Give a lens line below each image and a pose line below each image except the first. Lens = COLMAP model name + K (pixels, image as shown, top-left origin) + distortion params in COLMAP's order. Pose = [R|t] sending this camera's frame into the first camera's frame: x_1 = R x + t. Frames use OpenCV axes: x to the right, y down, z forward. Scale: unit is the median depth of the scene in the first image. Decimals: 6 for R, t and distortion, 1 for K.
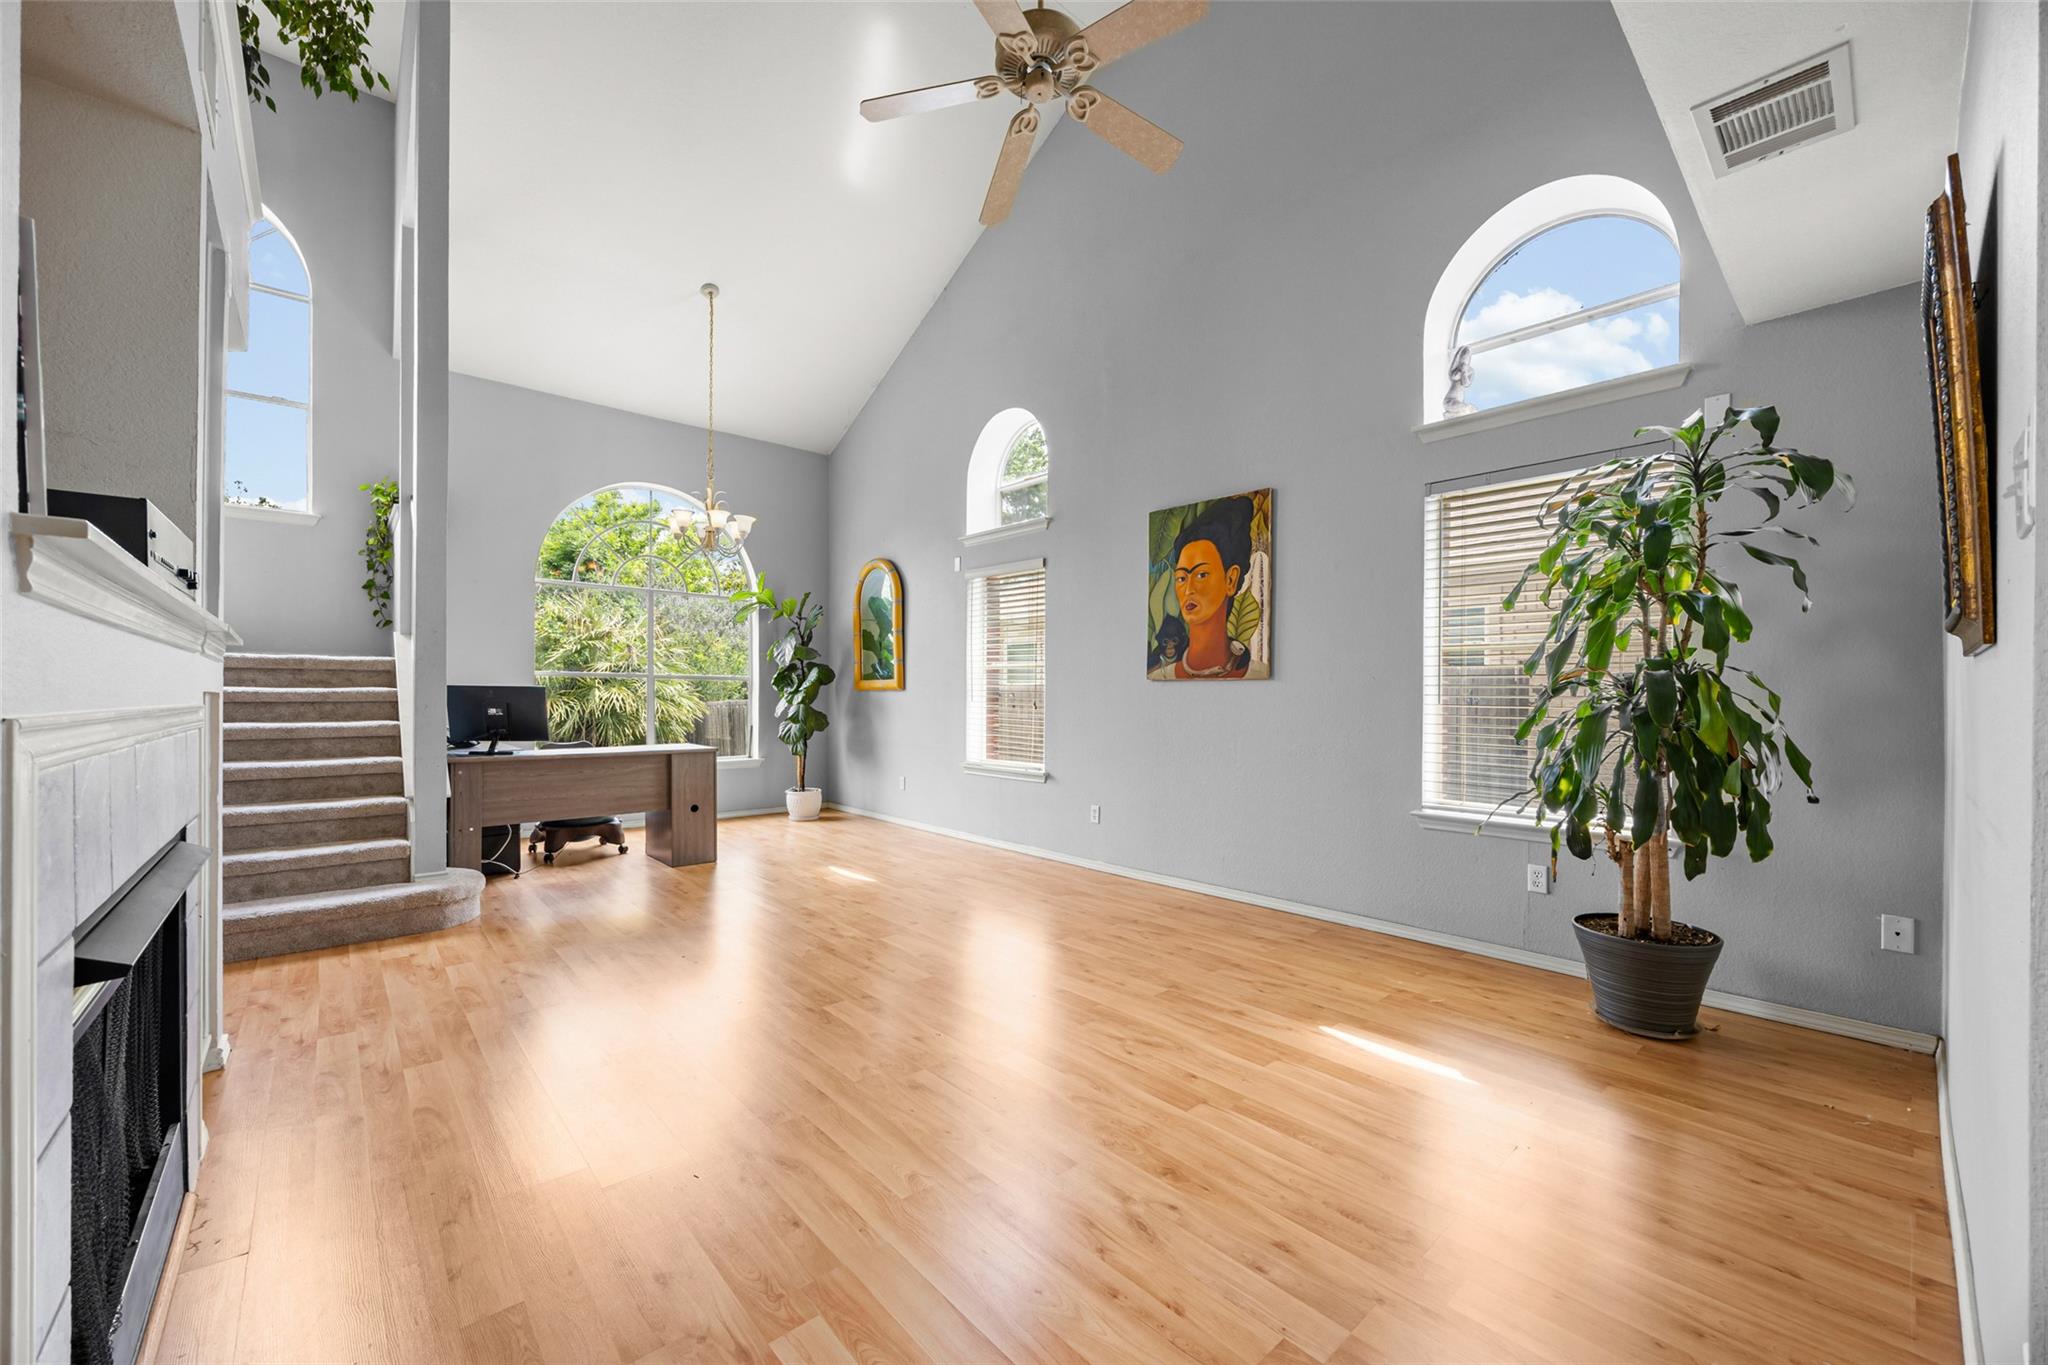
lens RADIAL K [[781.4, 0, 1026.8], [0, 781.4, 697.8], [0, 0, 1]] dist [0.000574, 0.000215]
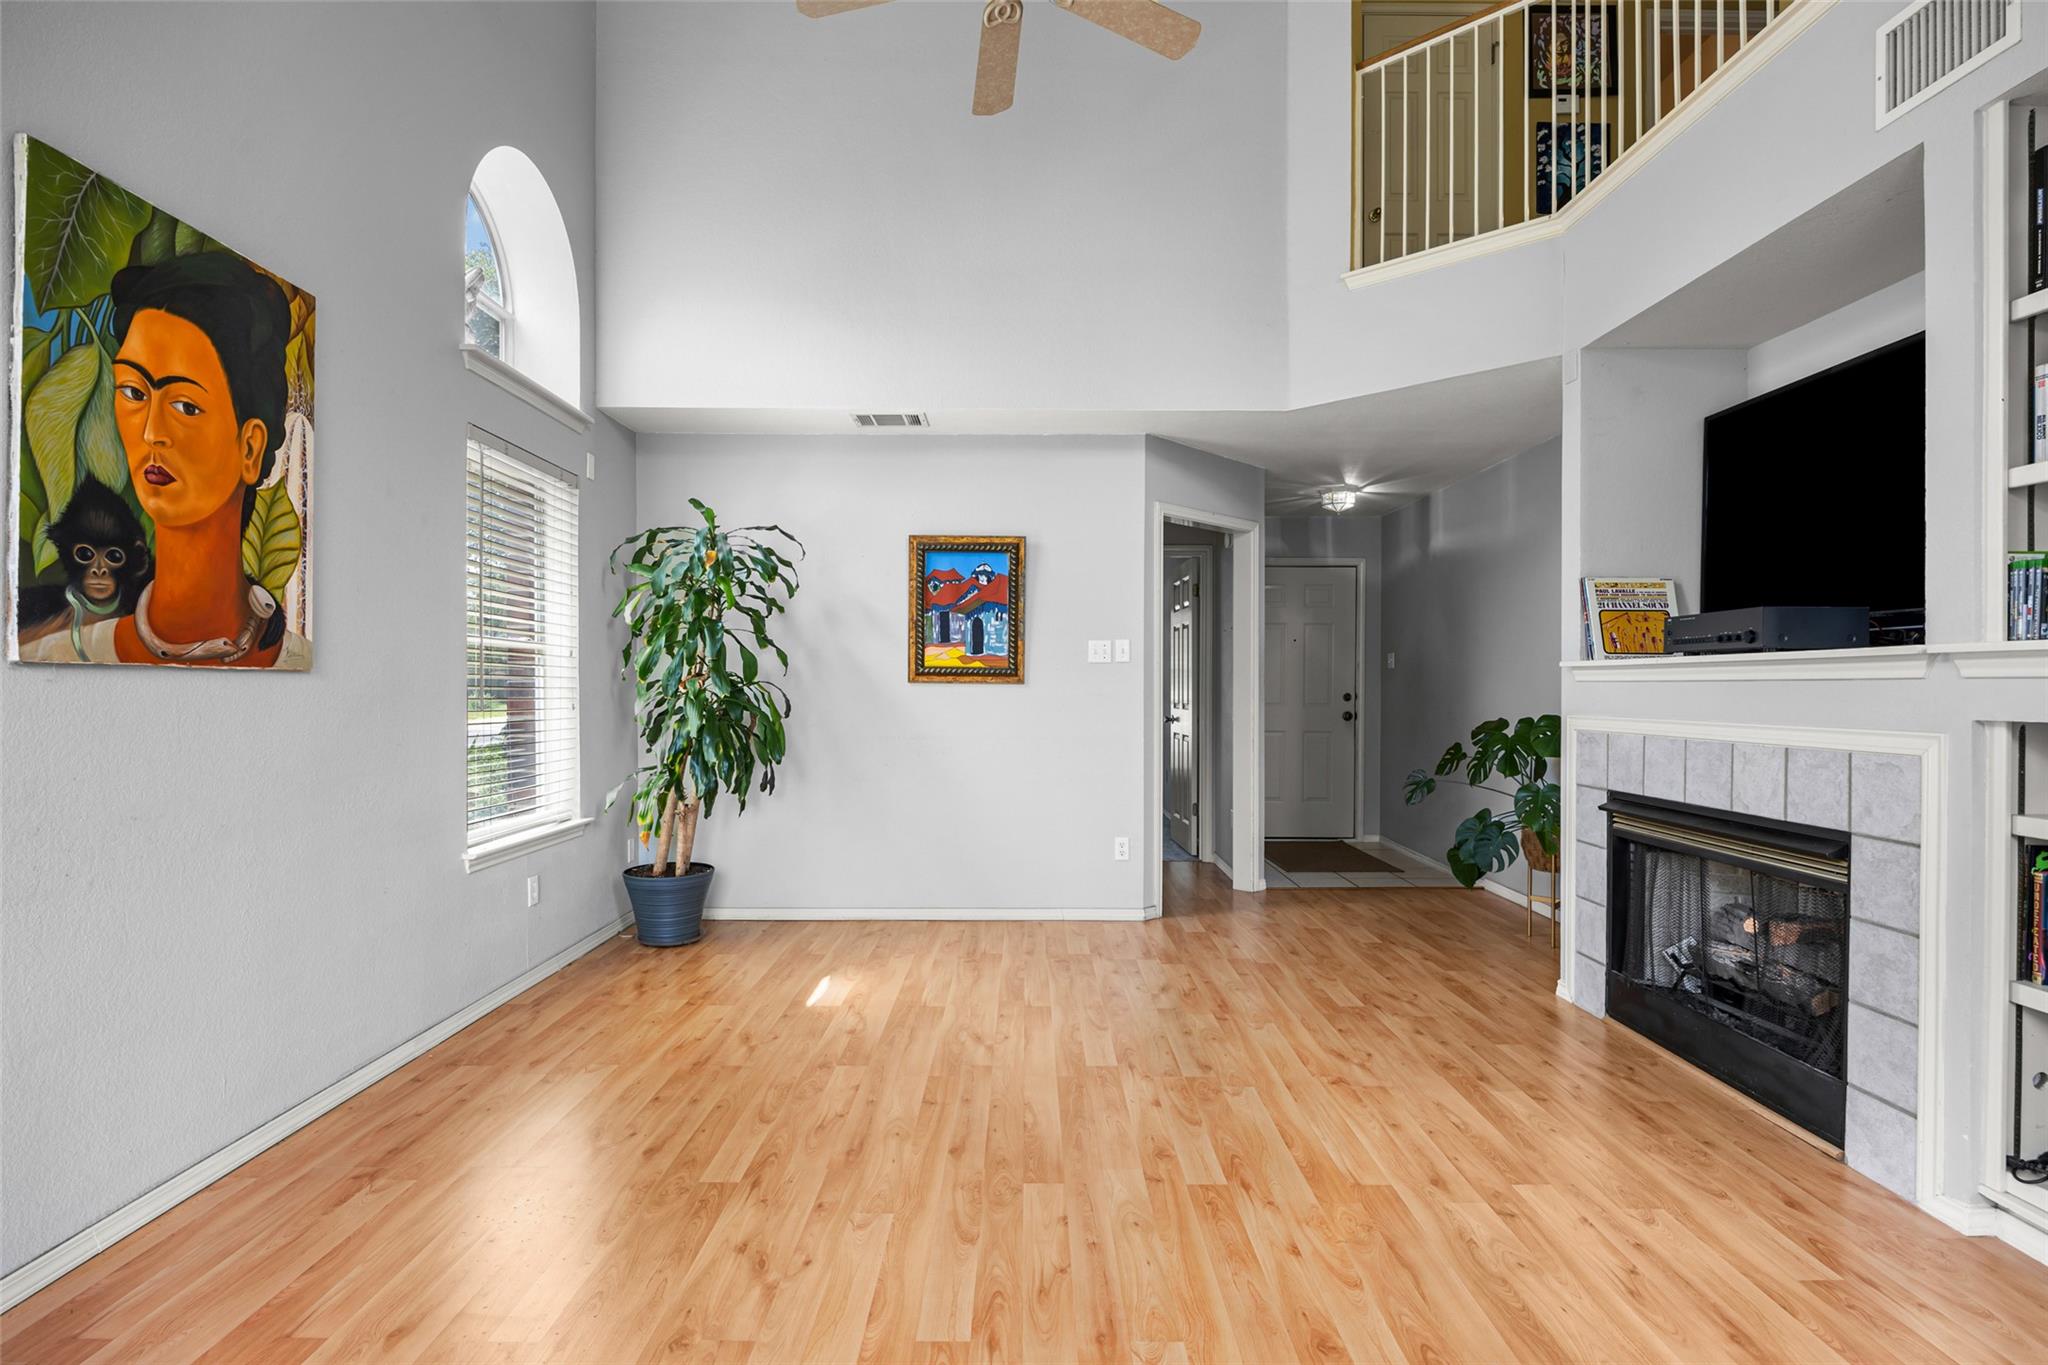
lens RADIAL K [[1006.9, 0, 1019.6], [0, 1006.9, 683.2], [0, 0, 1]] dist [-0.015867, -0.001408]
pose [[-0.740190, -0.004764, 0.672381, -0.430087], [-0.006571, 0.999978, -0.000148, -0.017639], [-0.672366, -0.004528, -0.740205, 1.071410]]
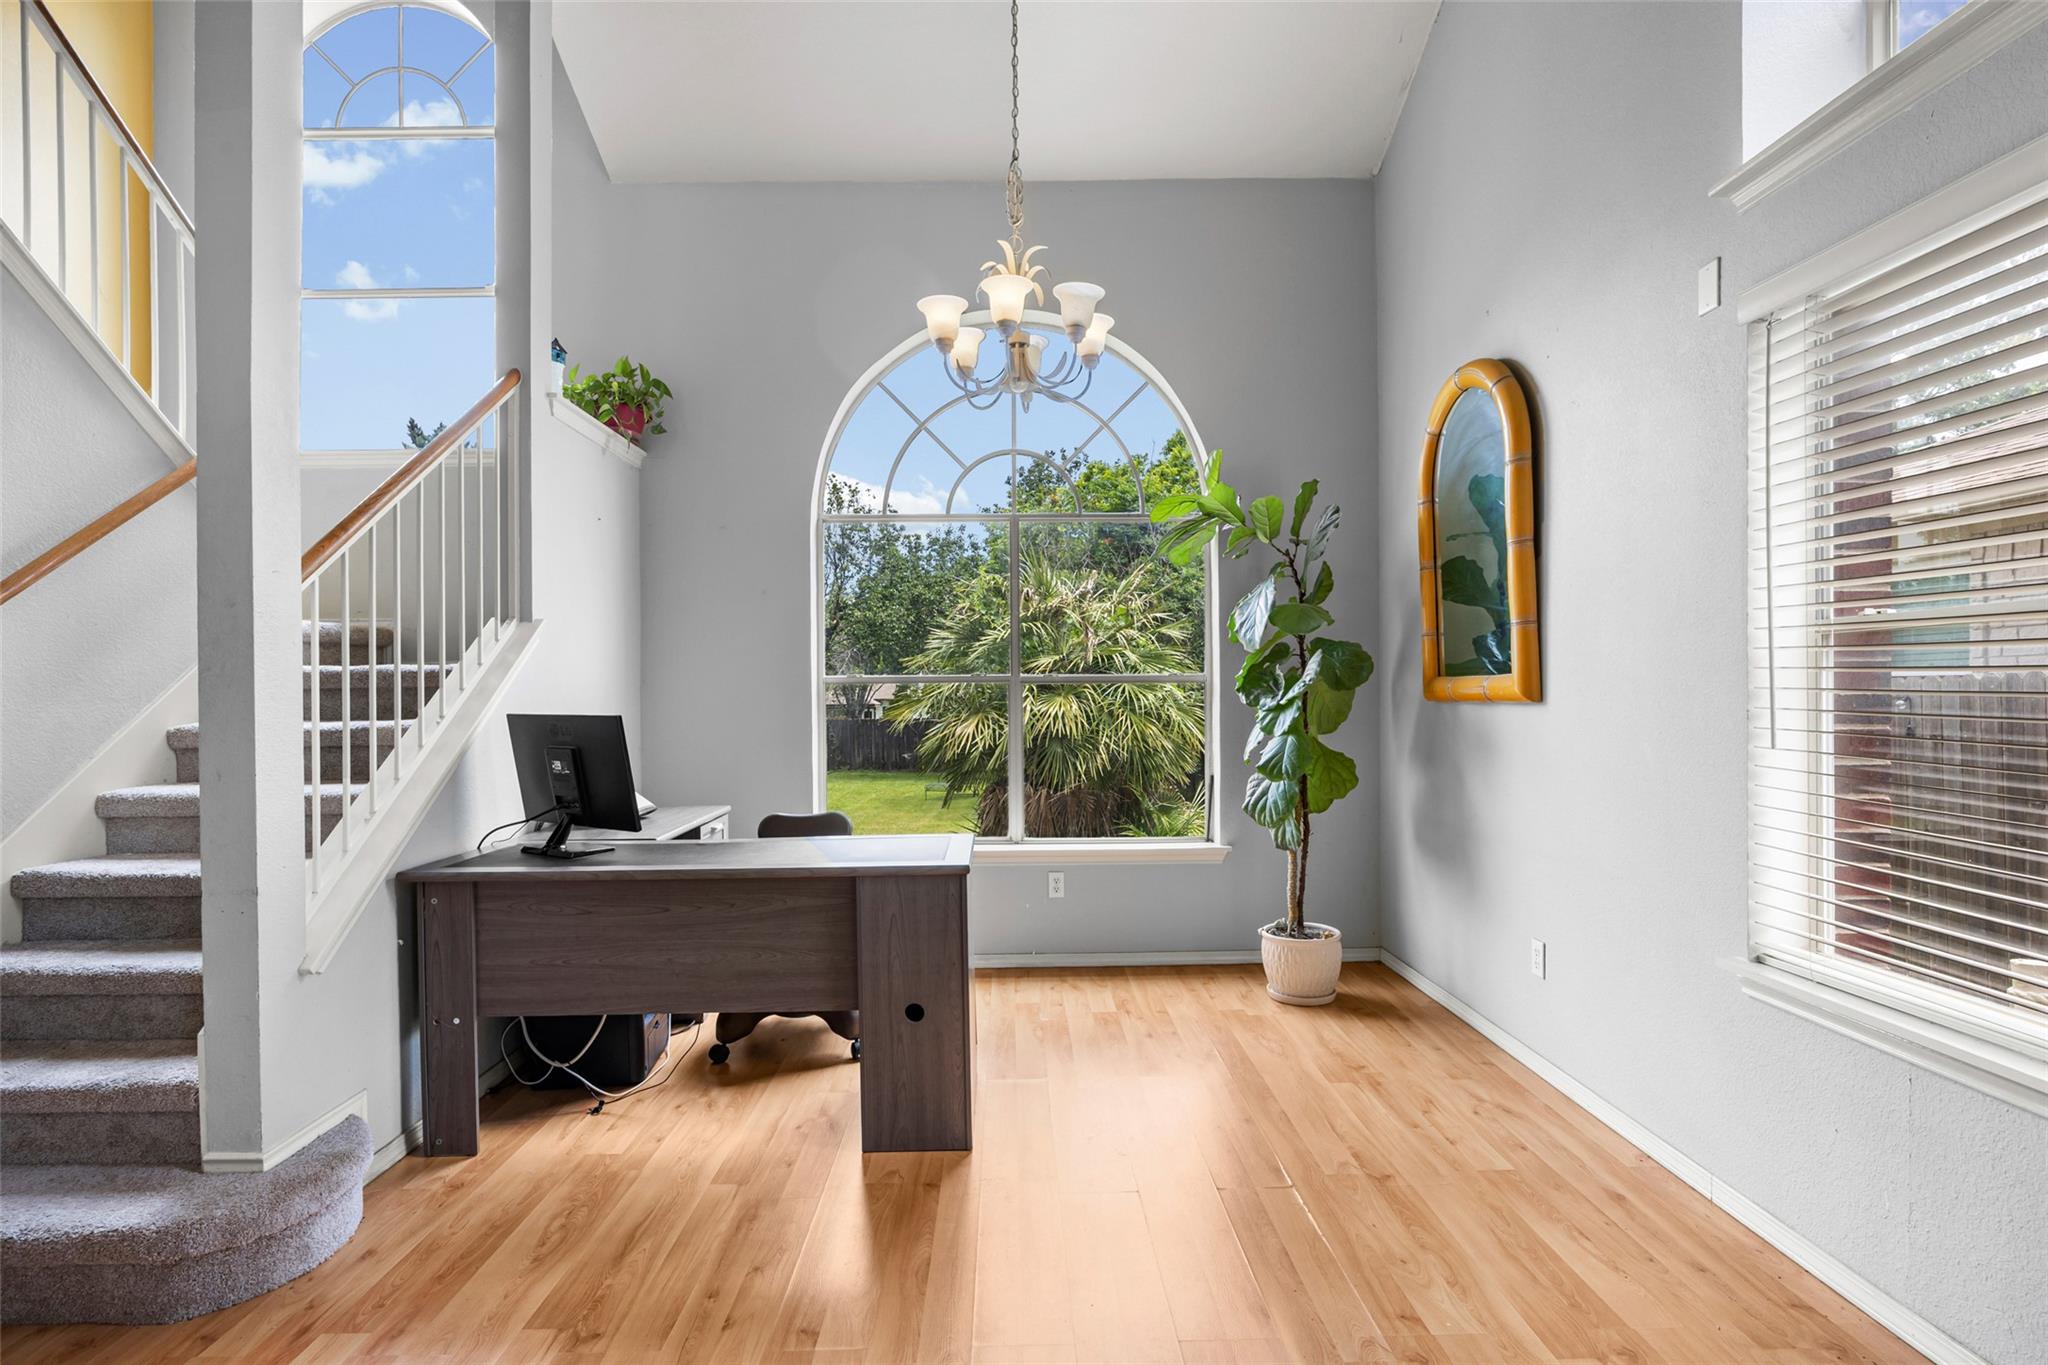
lens RADIAL K [[1006.9, 0, 1021.5], [0, 1006.9, 704.1], [0, 0, 1]] dist [-0.015867, -0.001408]
pose [[0.754366, -0.006328, -0.656424, -0.050088], [0.013403, 0.999894, 0.005763, -0.022163], [0.656317, -0.013145, 0.754370, 0.737797]]
